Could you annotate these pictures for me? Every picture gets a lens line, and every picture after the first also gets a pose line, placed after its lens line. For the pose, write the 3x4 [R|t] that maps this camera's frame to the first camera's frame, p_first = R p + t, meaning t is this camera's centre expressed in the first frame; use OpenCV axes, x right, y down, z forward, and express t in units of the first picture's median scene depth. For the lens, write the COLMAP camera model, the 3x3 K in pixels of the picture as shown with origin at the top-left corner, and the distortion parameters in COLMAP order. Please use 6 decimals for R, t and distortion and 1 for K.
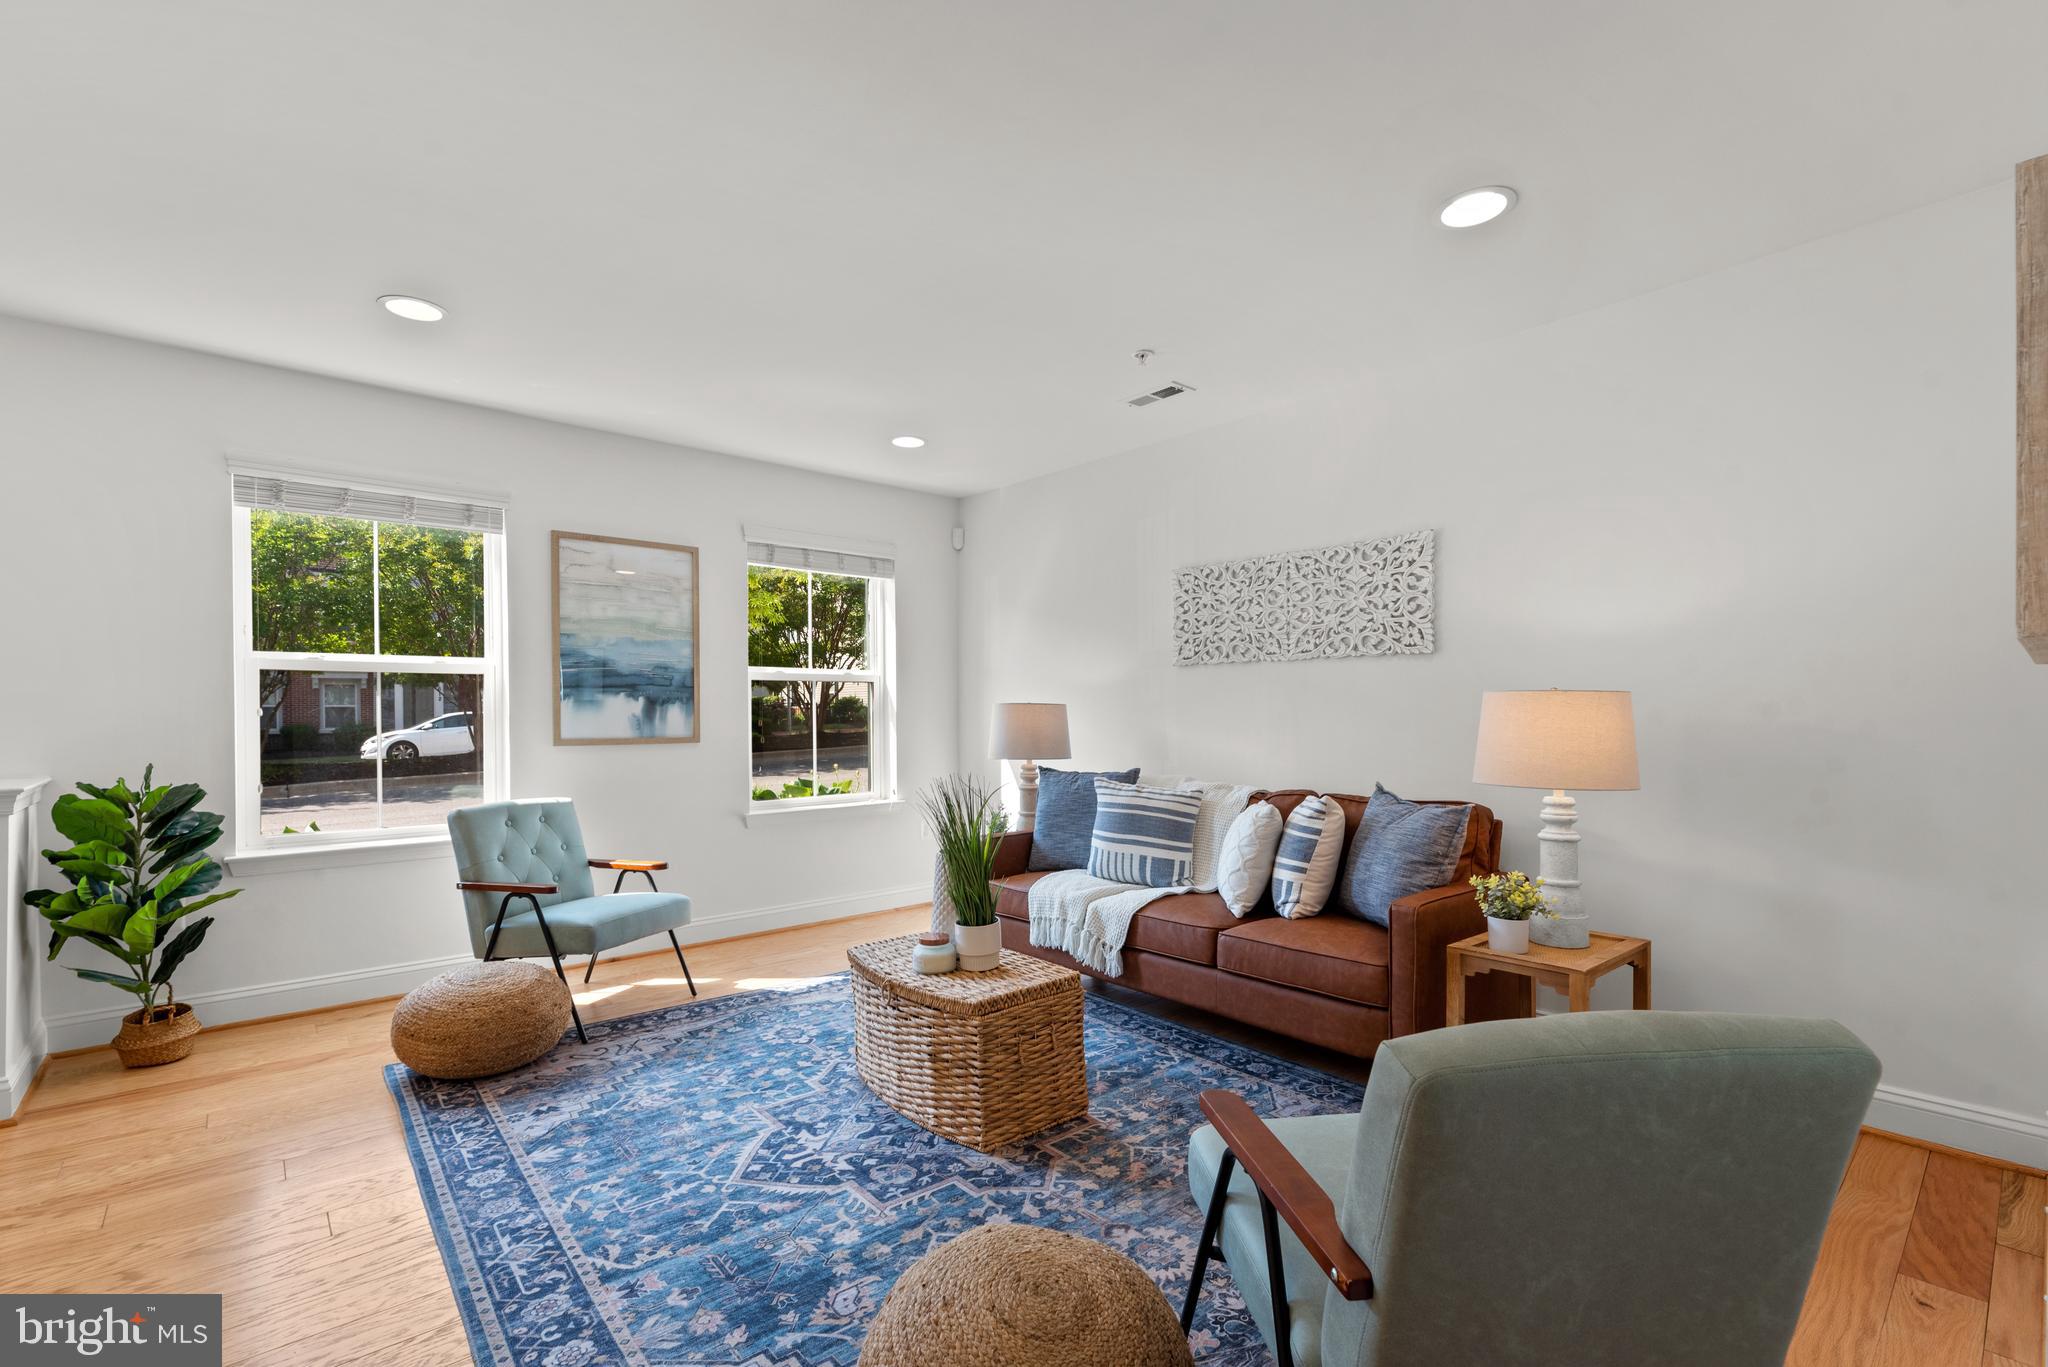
lens RADIAL K [[897.2, 0, 1019.6], [0, 897.2, 718.6], [0, 0, 1]] dist [0.001882, 0.000000]
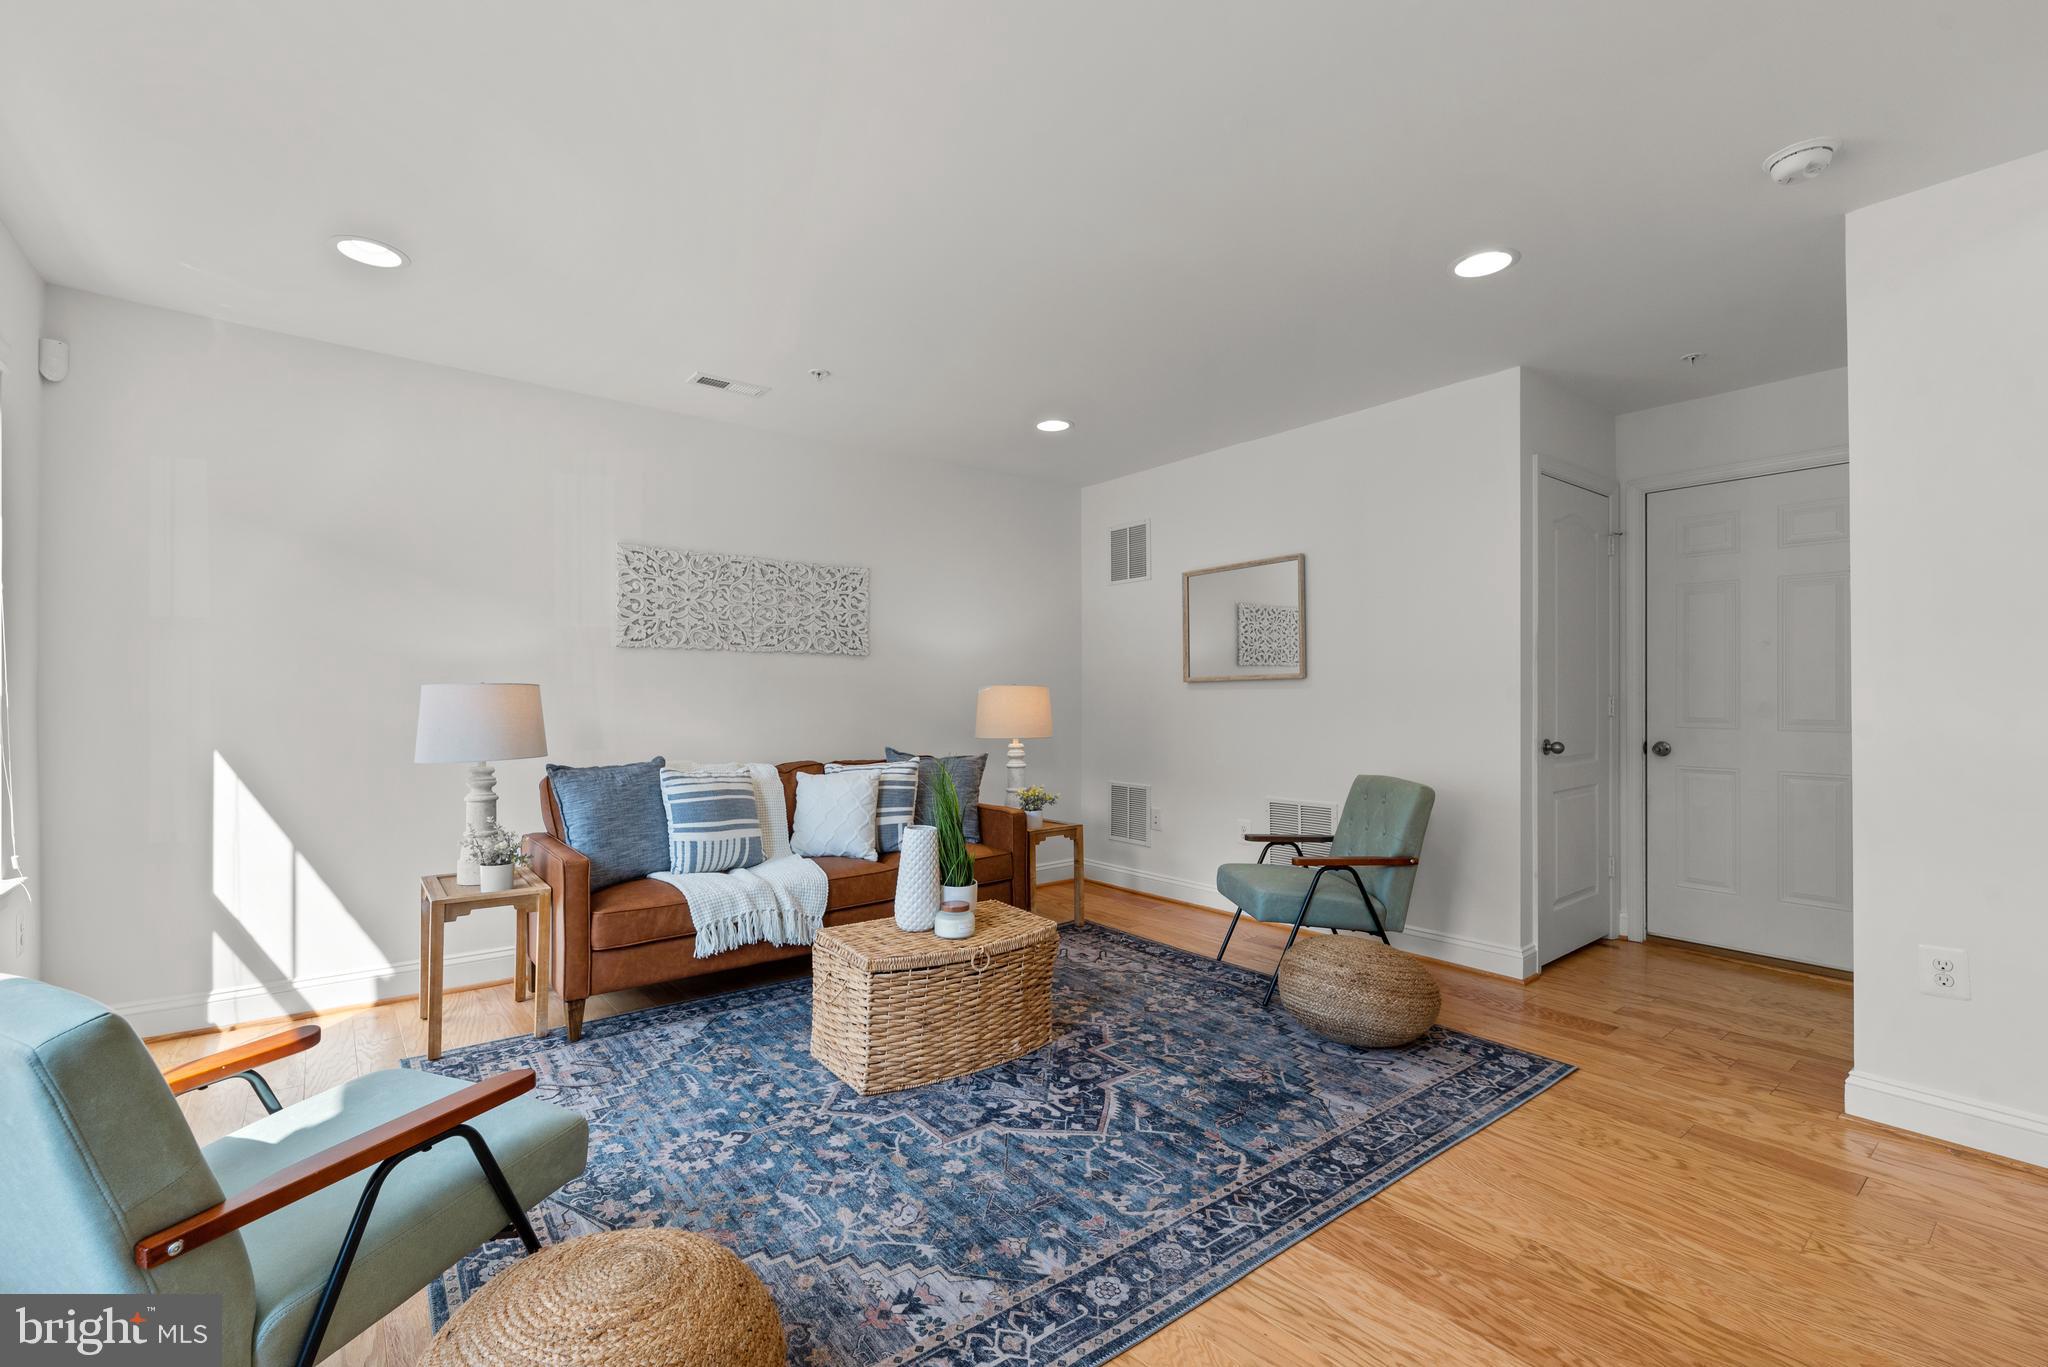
lens RADIAL K [[881.3, 0, 1020.9], [0, 881.3, 695.0], [0, 0, 1]] dist [-0.001468, -0.000988]
pose [[0.045069, 0.007409, 0.998956, -1.211691], [0.007306, 0.999943, -0.007746, 0.001991], [-0.998957, 0.007648, 0.045012, 0.922853]]
